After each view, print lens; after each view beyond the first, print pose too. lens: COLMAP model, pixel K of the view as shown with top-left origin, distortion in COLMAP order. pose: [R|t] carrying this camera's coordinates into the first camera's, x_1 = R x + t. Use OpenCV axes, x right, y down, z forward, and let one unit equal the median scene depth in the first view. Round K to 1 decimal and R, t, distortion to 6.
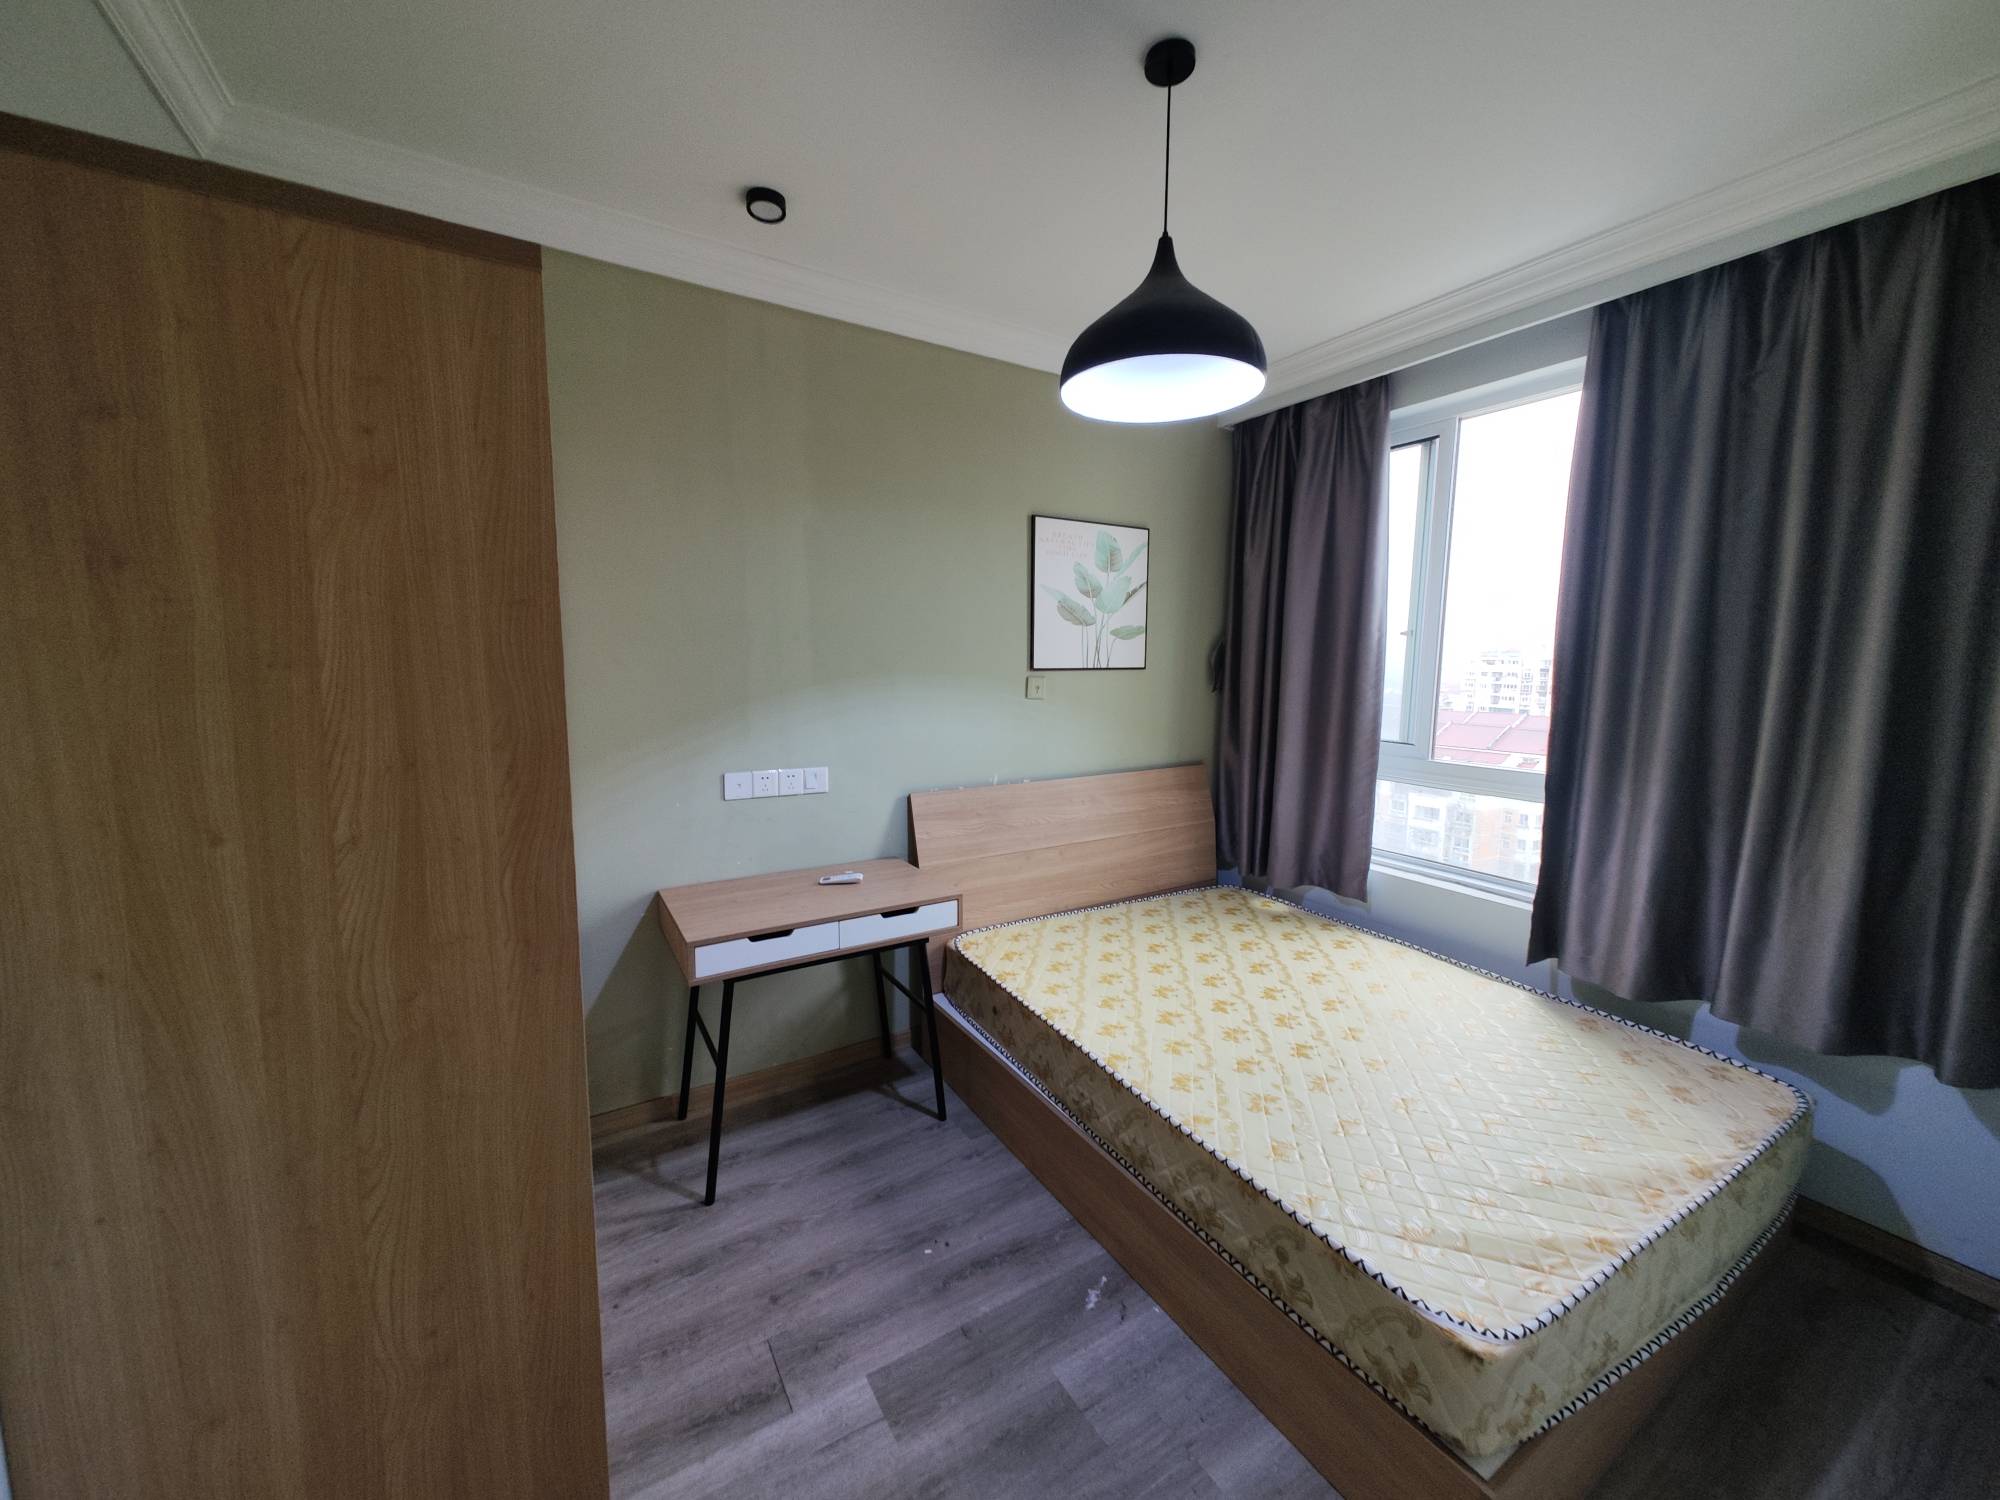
lens RADIAL K [[744.3, 0, 990.1], [0, 744.3, 748.6], [0, 0, 1]] dist [-0.002001, -0.000436]
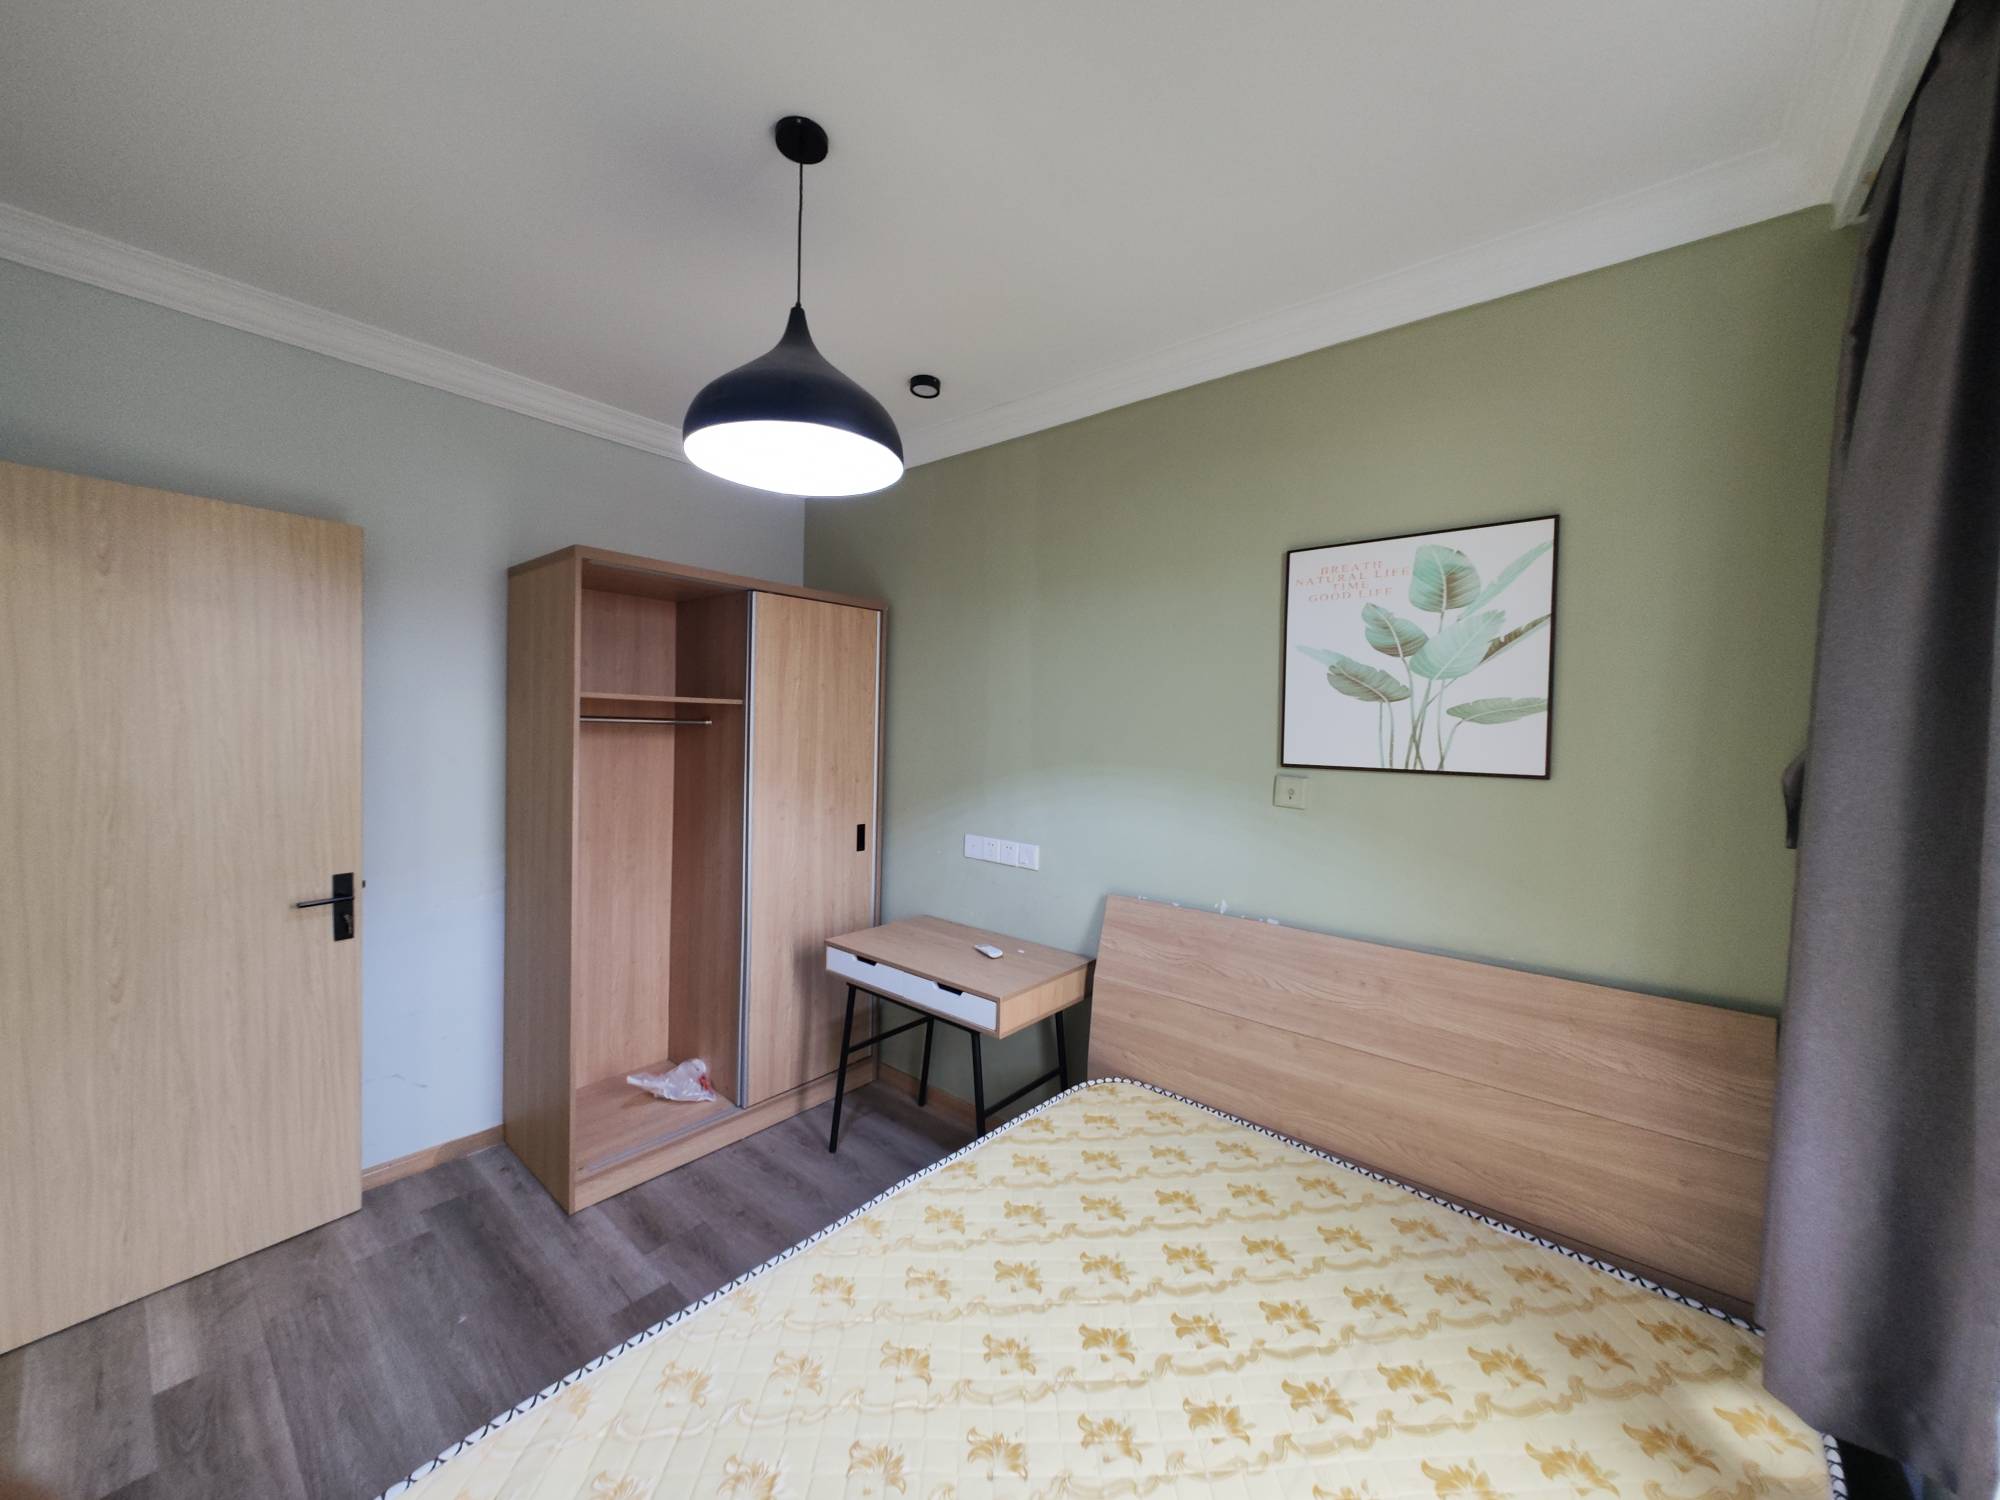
lens RADIAL K [[744.3, 0, 993.2], [0, 744.3, 748.6], [0, 0, 1]] dist [-0.002001, -0.000436]
pose [[0.320936, 0.027593, -0.946699, 0.623031], [-0.140440, 0.989912, -0.018757, -0.068739], [0.936631, 0.138974, 0.321573, 0.502883]]
